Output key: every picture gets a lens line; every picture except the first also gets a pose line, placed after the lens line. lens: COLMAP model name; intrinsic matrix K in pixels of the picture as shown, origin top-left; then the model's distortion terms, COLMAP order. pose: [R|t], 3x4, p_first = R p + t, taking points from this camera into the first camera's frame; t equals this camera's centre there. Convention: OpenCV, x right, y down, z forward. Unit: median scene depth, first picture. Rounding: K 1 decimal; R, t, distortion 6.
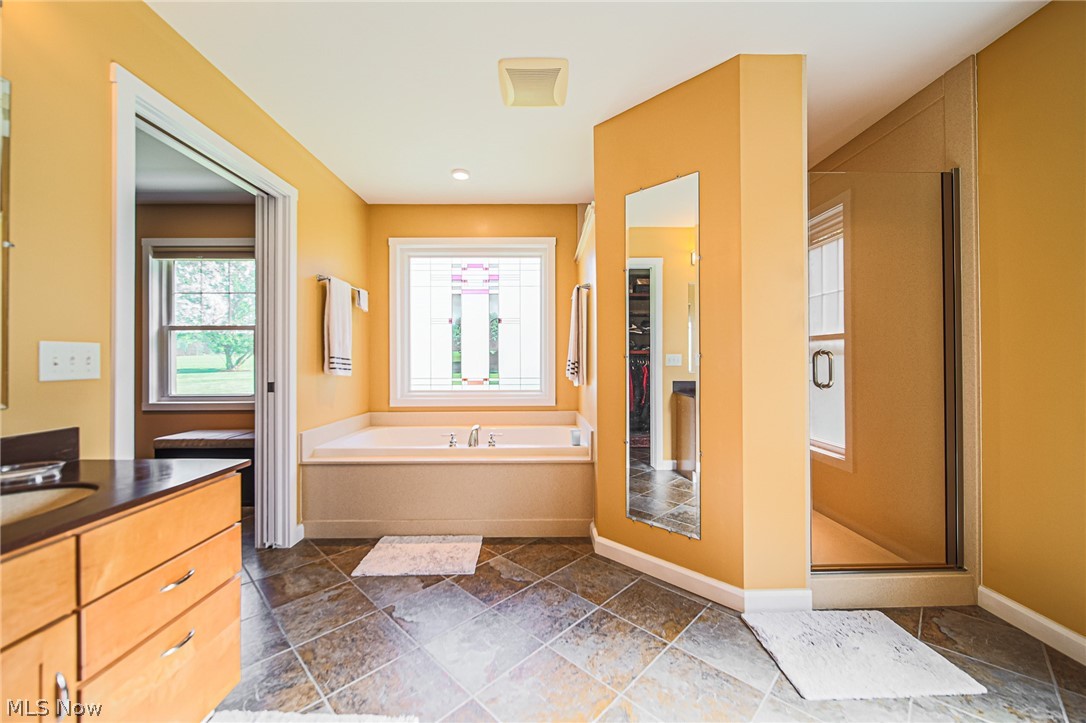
lens RADIAL K [[404.6, 0, 546.3], [0, 404.6, 361.4], [0, 0, 1]] dist [-0.001660, -0.000295]
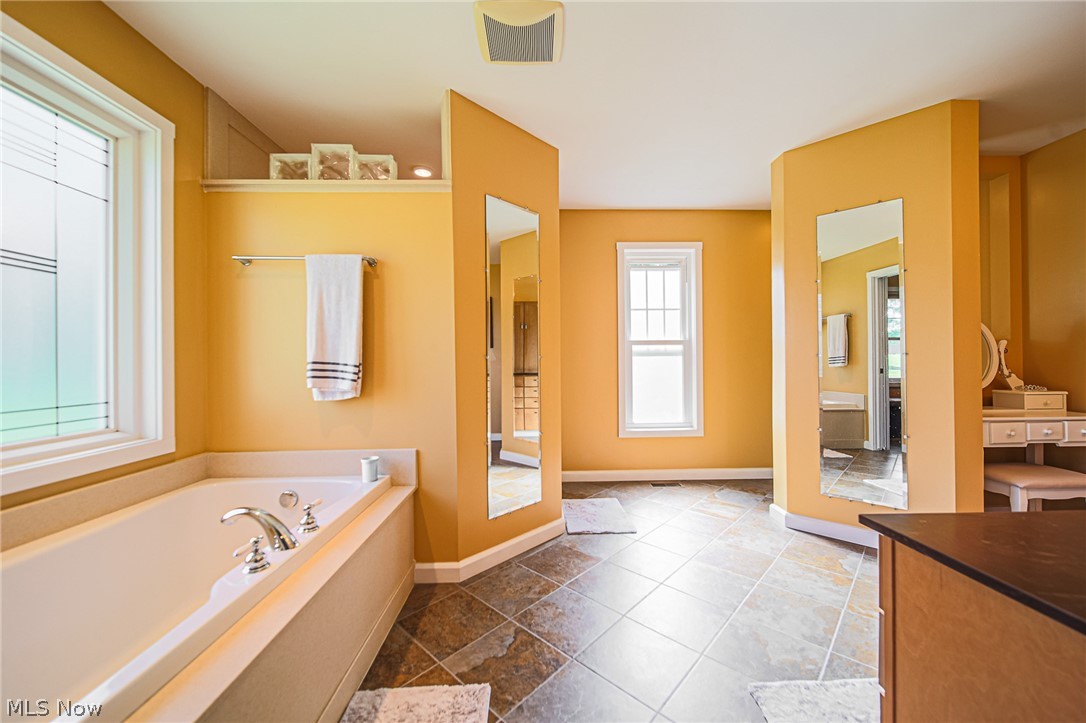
lens RADIAL K [[404.6, 0, 539.2], [0, 404.6, 359.0], [0, 0, 1]] dist [-0.001660, -0.000295]
pose [[0.010147, 0.006163, 0.999930, -0.869046], [0.012514, 0.999902, -0.006290, 0.001594], [-0.999870, 0.012577, 0.010069, 0.945443]]
